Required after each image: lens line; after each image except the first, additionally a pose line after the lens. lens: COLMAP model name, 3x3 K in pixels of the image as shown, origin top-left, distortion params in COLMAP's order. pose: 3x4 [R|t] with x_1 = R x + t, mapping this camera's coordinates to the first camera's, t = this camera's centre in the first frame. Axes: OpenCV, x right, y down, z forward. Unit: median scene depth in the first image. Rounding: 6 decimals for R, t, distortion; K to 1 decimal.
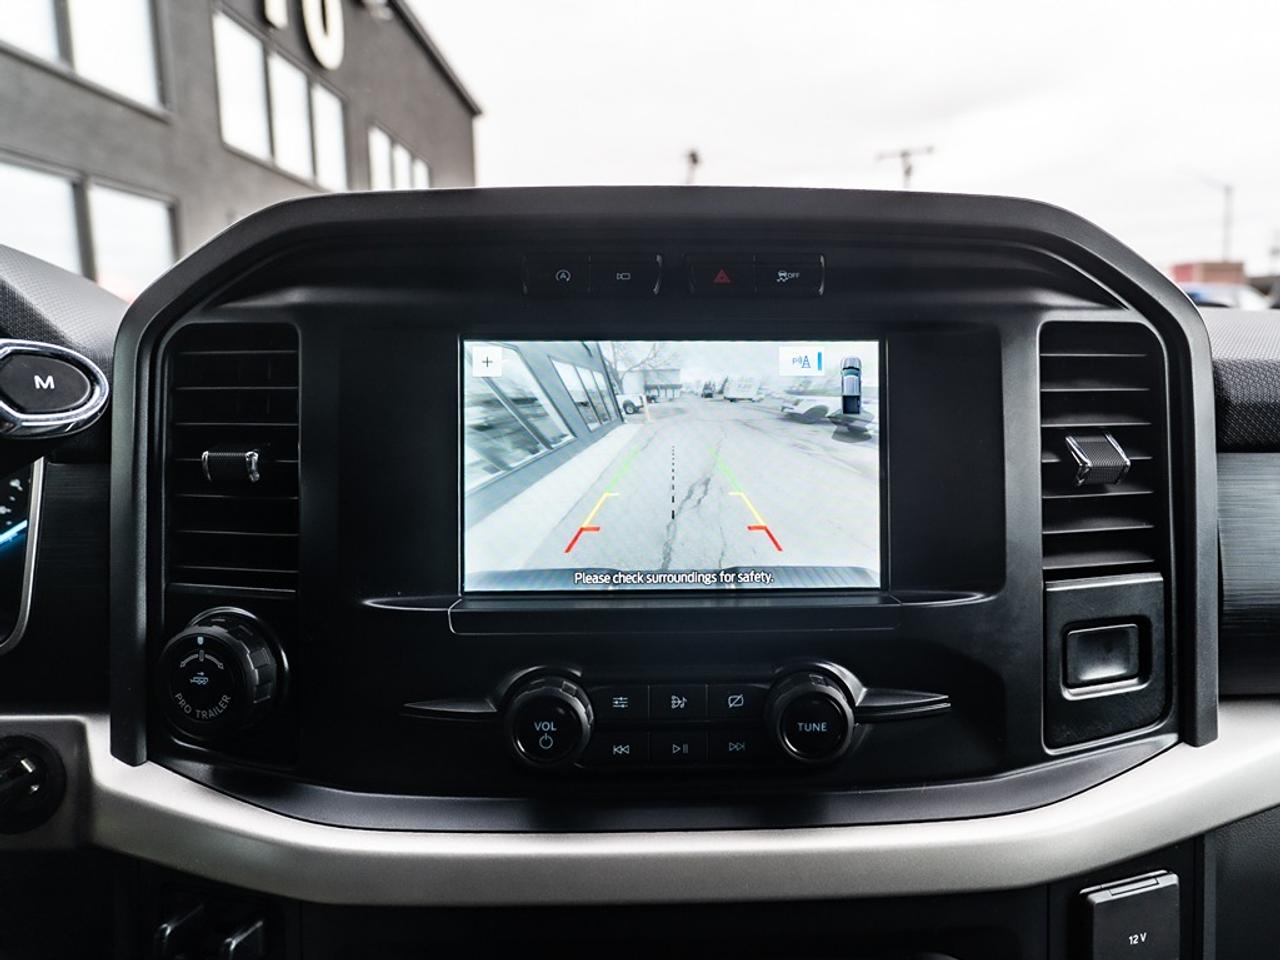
lens RADIAL K [[868.6, 0, 682.5], [0, 868.6, 449.8], [0, 0, 1]] dist [-0.013251, -0.001171]
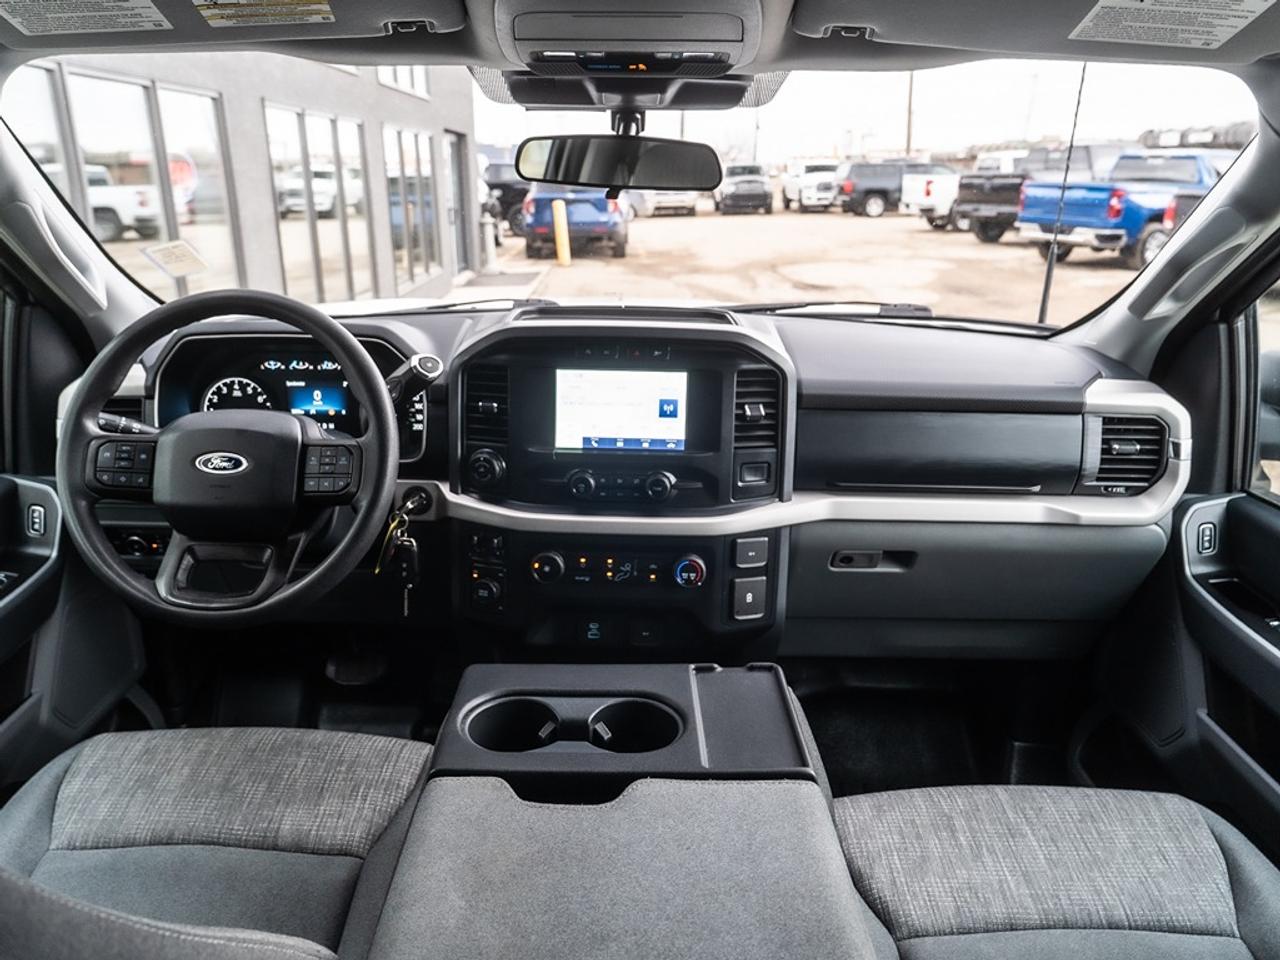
lens RADIAL K [[861.6, 0, 616.2], [0, 861.6, 446.0], [0, 0, 1]] dist [-0.002980, 0.002062]
pose [[0.997483, 0.033071, -0.062724, 0.181250], [-0.022616, 0.986759, 0.160606, -0.373404], [0.067205, -0.158783, 0.985024, -2.222299]]
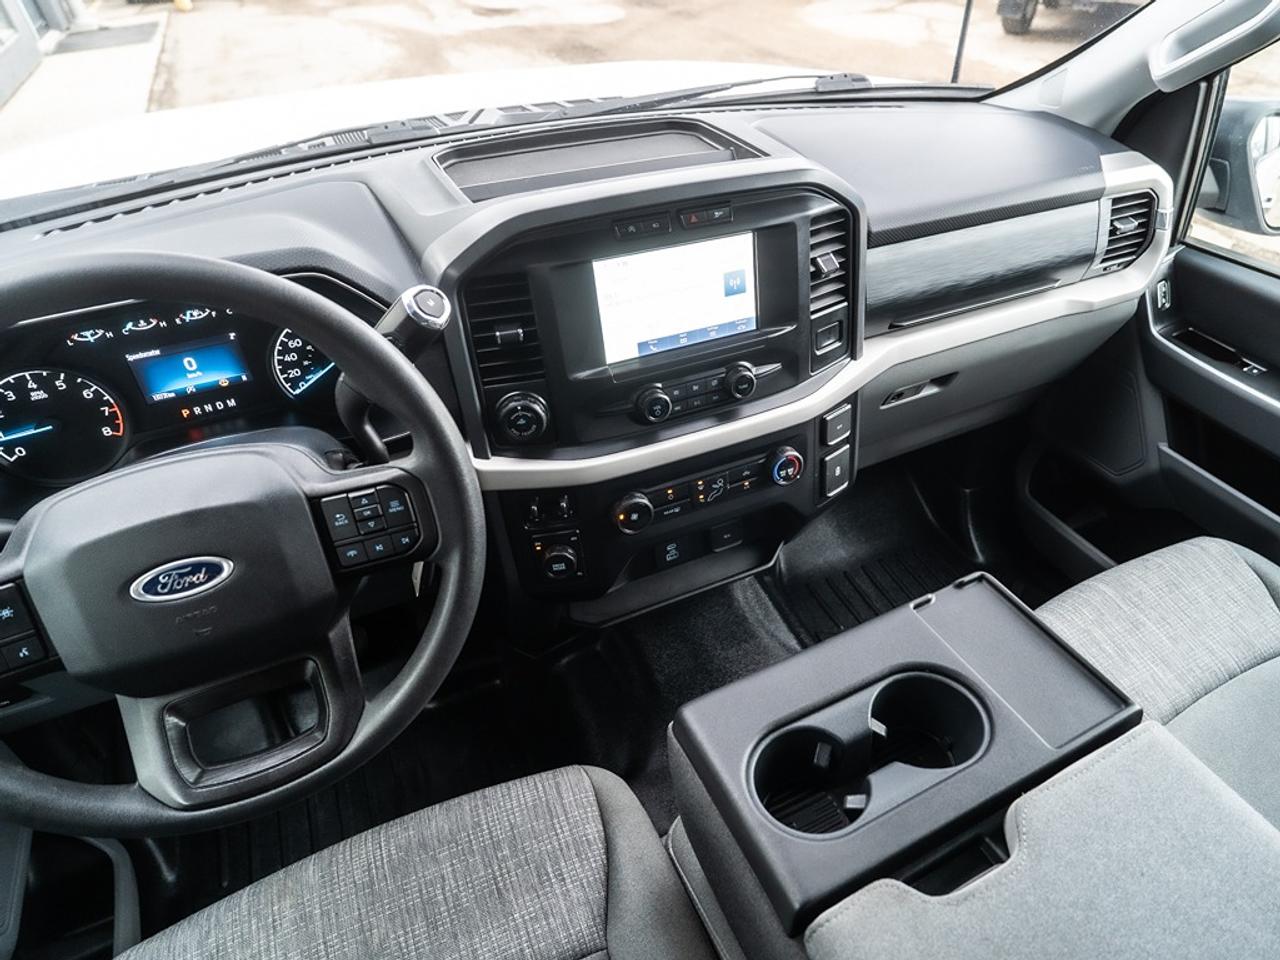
lens RADIAL K [[780.8, 0, 708.8], [0, 780.8, 472.3], [0, 0, 1]] dist [-0.011247, -0.002530]
pose [[0.911331, -0.253346, 0.324485, -0.790313], [0.059171, 0.860637, 0.505770, -0.682574], [-0.407399, -0.441724, 0.799316, -1.037153]]
